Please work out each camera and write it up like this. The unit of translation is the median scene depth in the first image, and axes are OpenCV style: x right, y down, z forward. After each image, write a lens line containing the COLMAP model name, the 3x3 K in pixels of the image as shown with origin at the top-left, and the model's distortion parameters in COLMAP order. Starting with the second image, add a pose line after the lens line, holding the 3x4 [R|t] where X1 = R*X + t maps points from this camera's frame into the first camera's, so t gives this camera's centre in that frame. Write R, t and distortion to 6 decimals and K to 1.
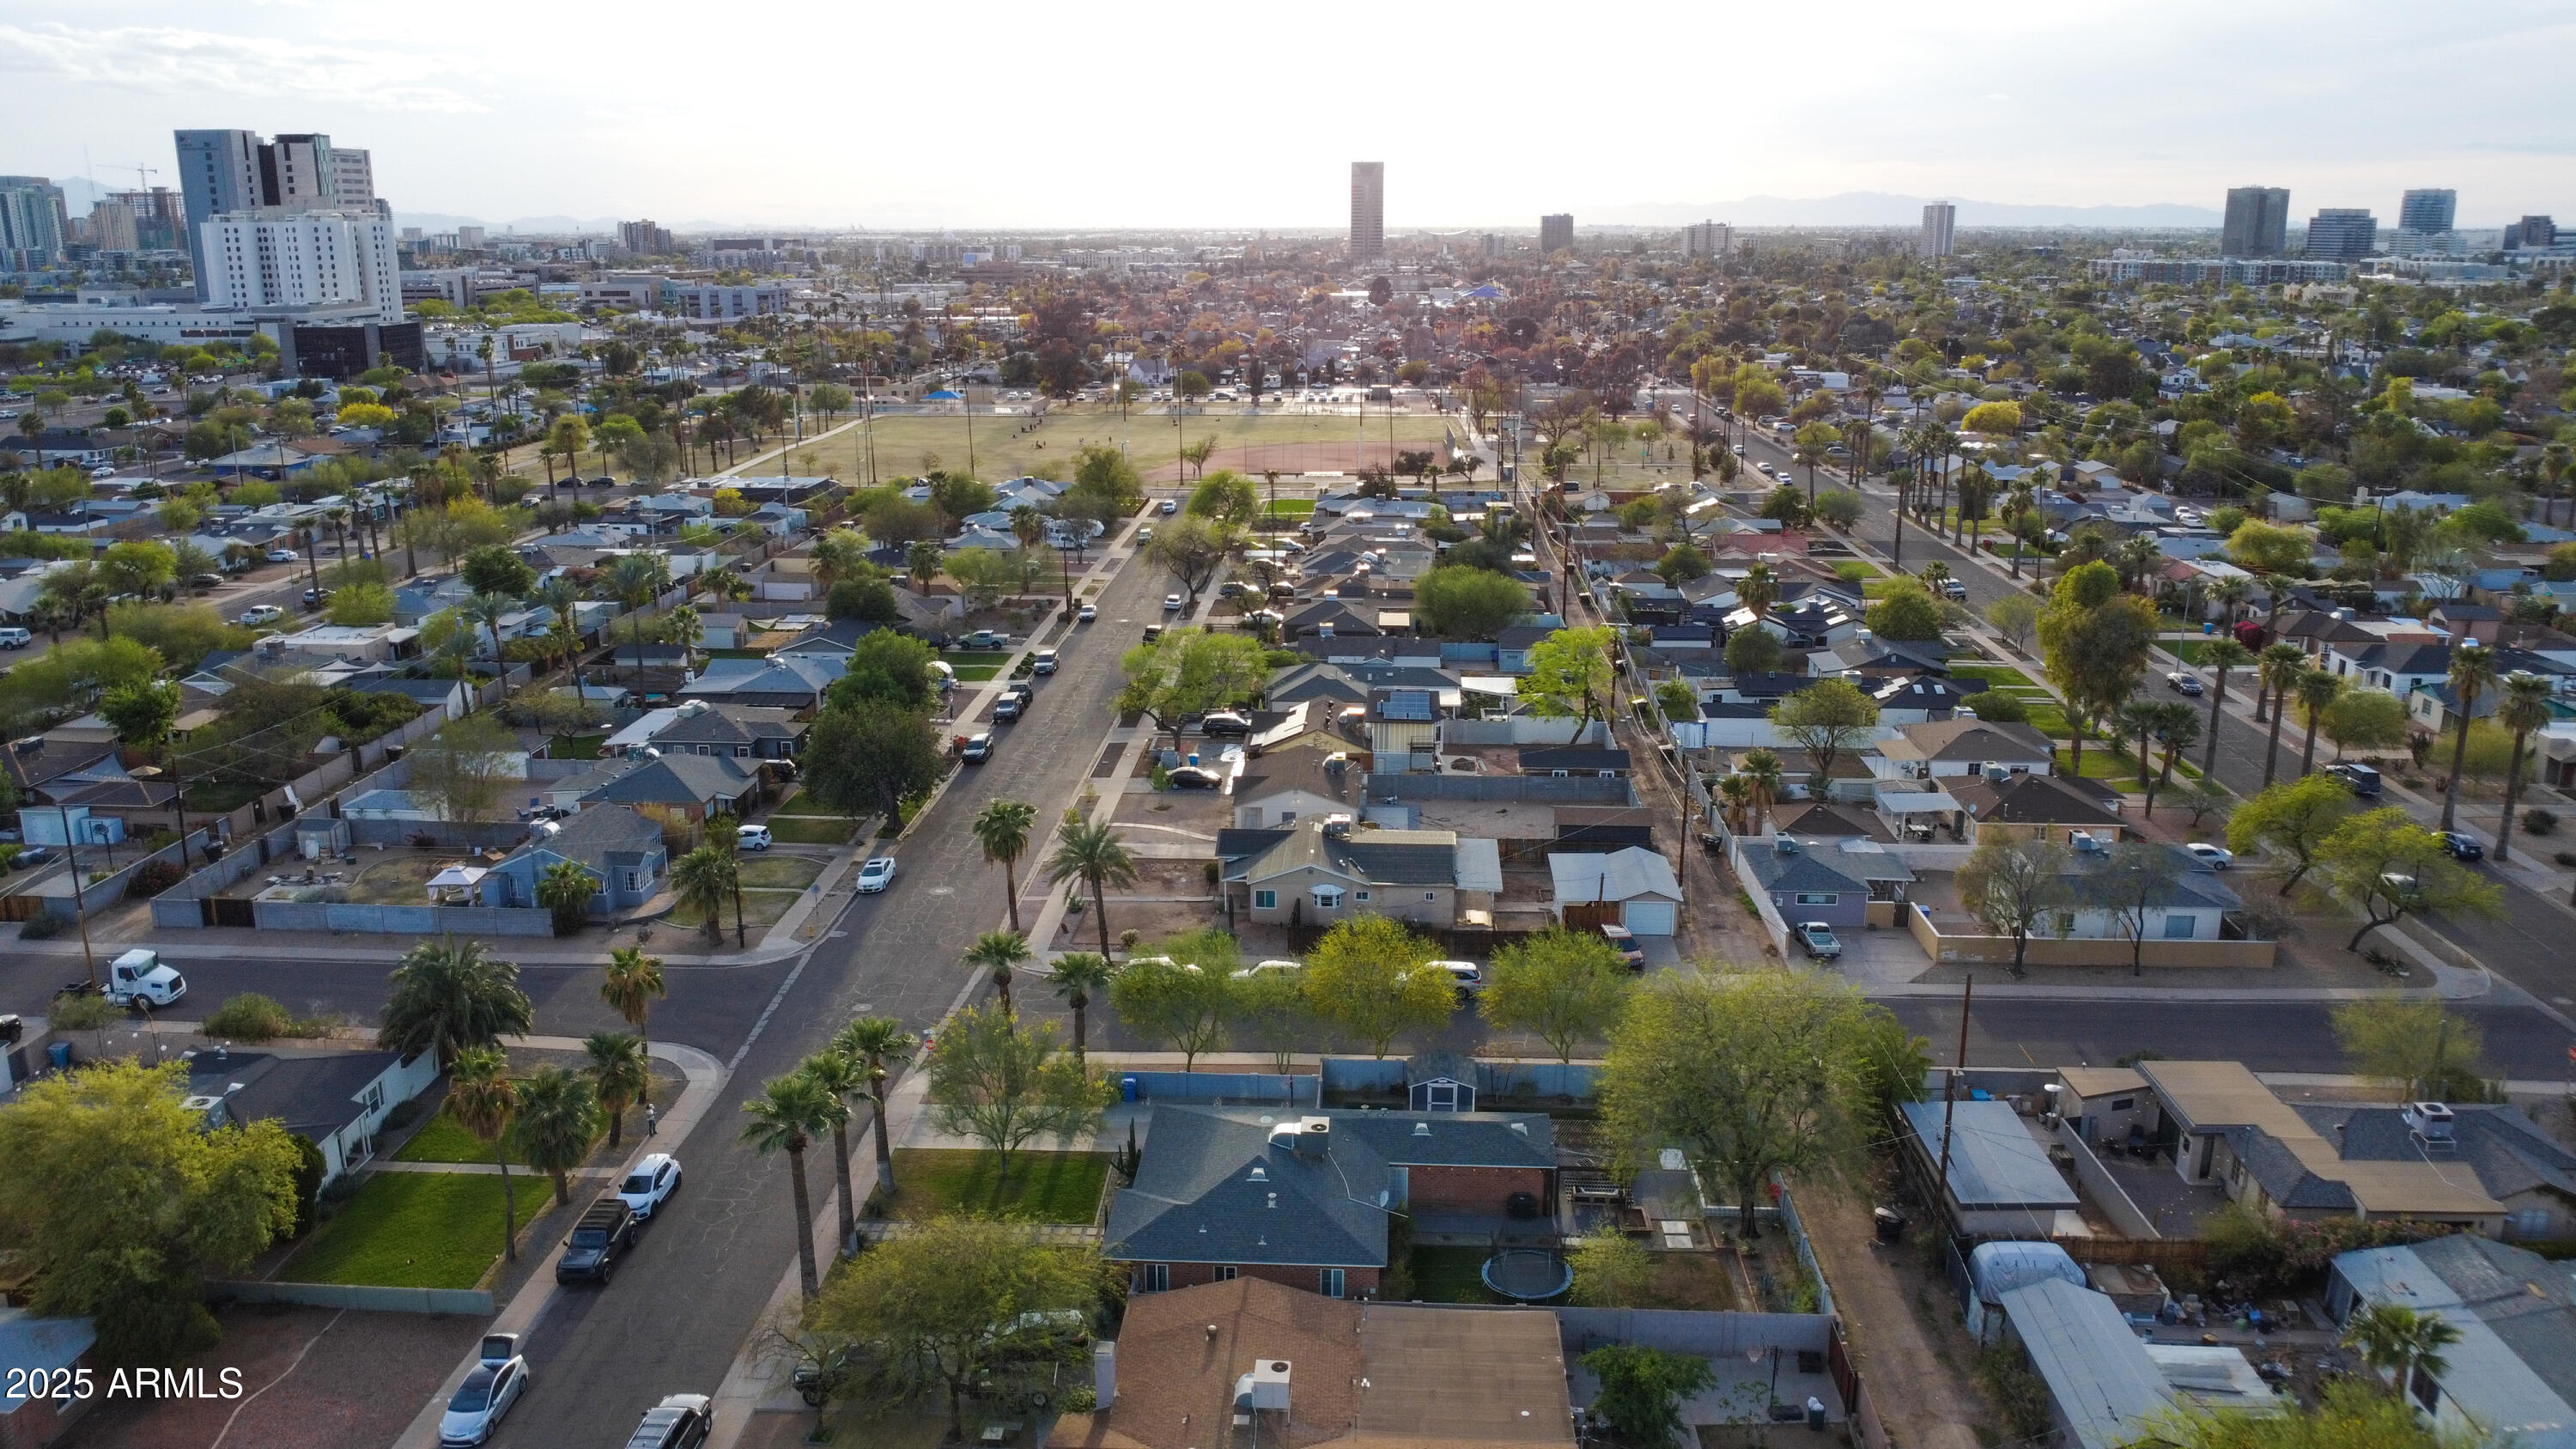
lens RADIAL K [[1869.0, 0, 1288.0], [0, 1869.0, 724.5], [0, 0, 1]] dist [-0.031532, -0.001272]
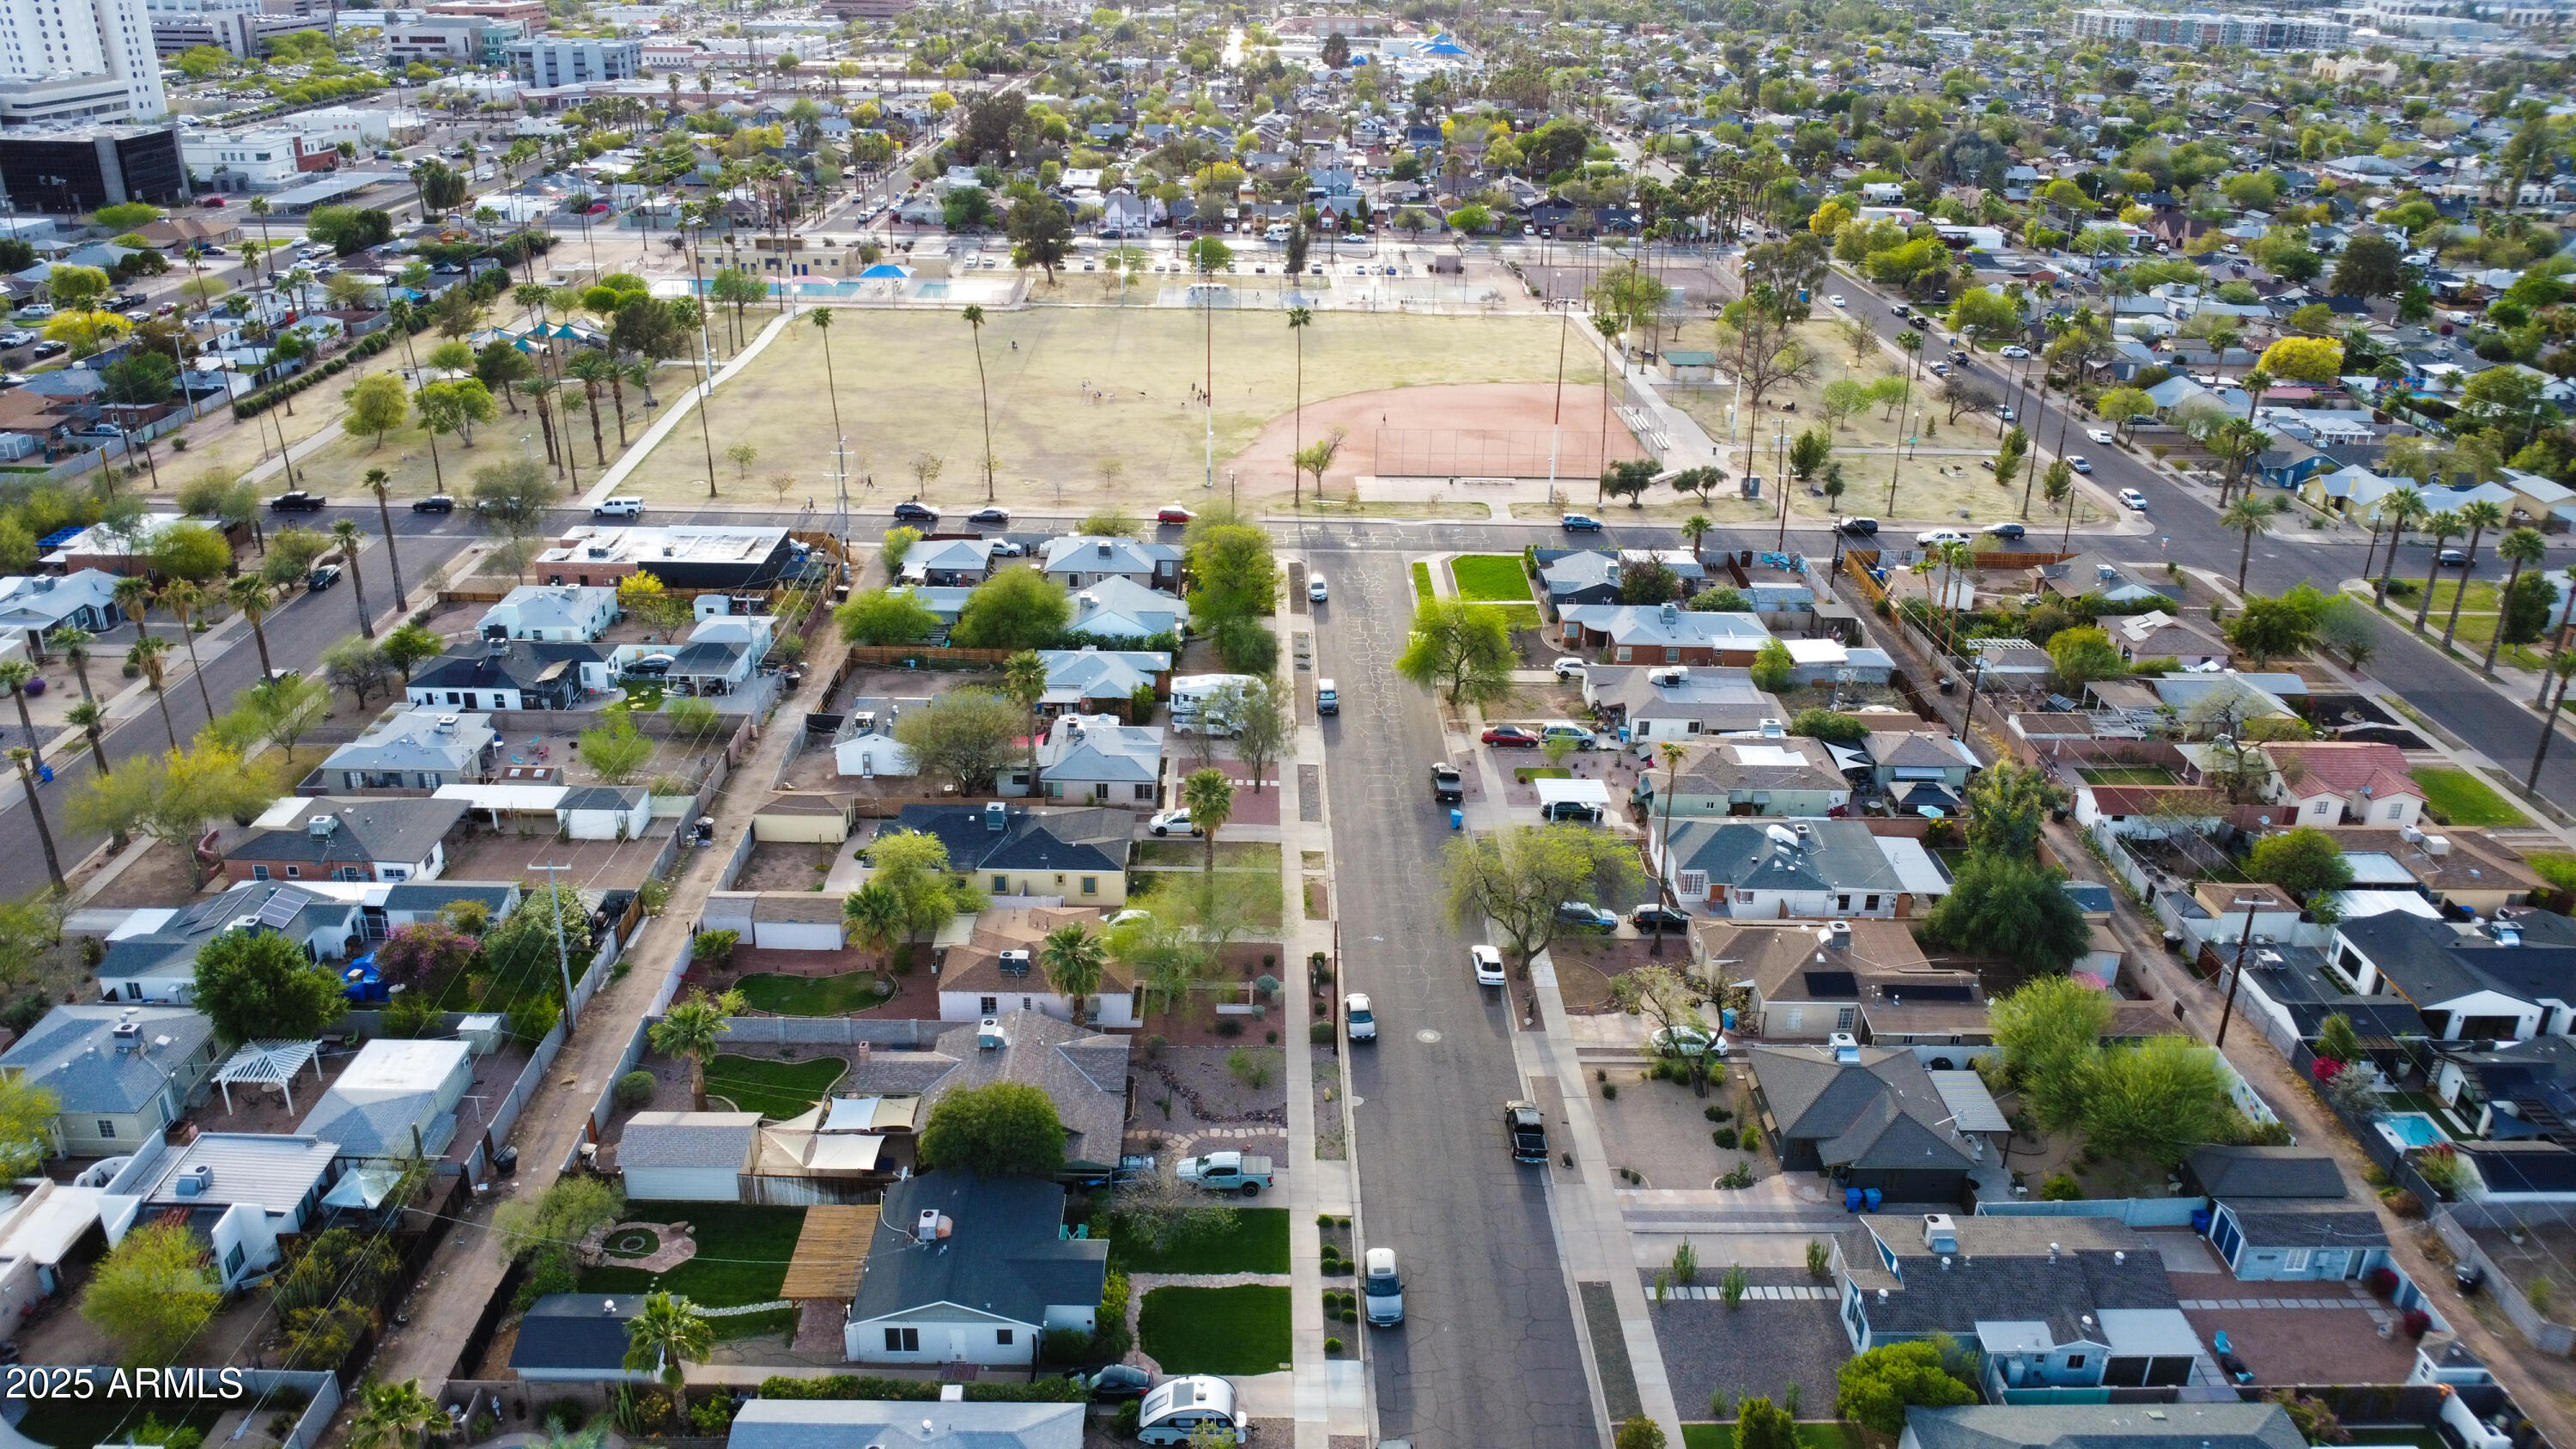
lens RADIAL K [[1869.0, 0, 1288.0], [0, 1869.0, 724.5], [0, 0, 1]] dist [-0.031532, -0.001272]
pose [[0.997359, -0.008221, 0.072163, -0.064621], [-0.002546, 0.989006, 0.147854, -0.088135], [-0.072585, -0.147647, 0.986373, 0.178241]]
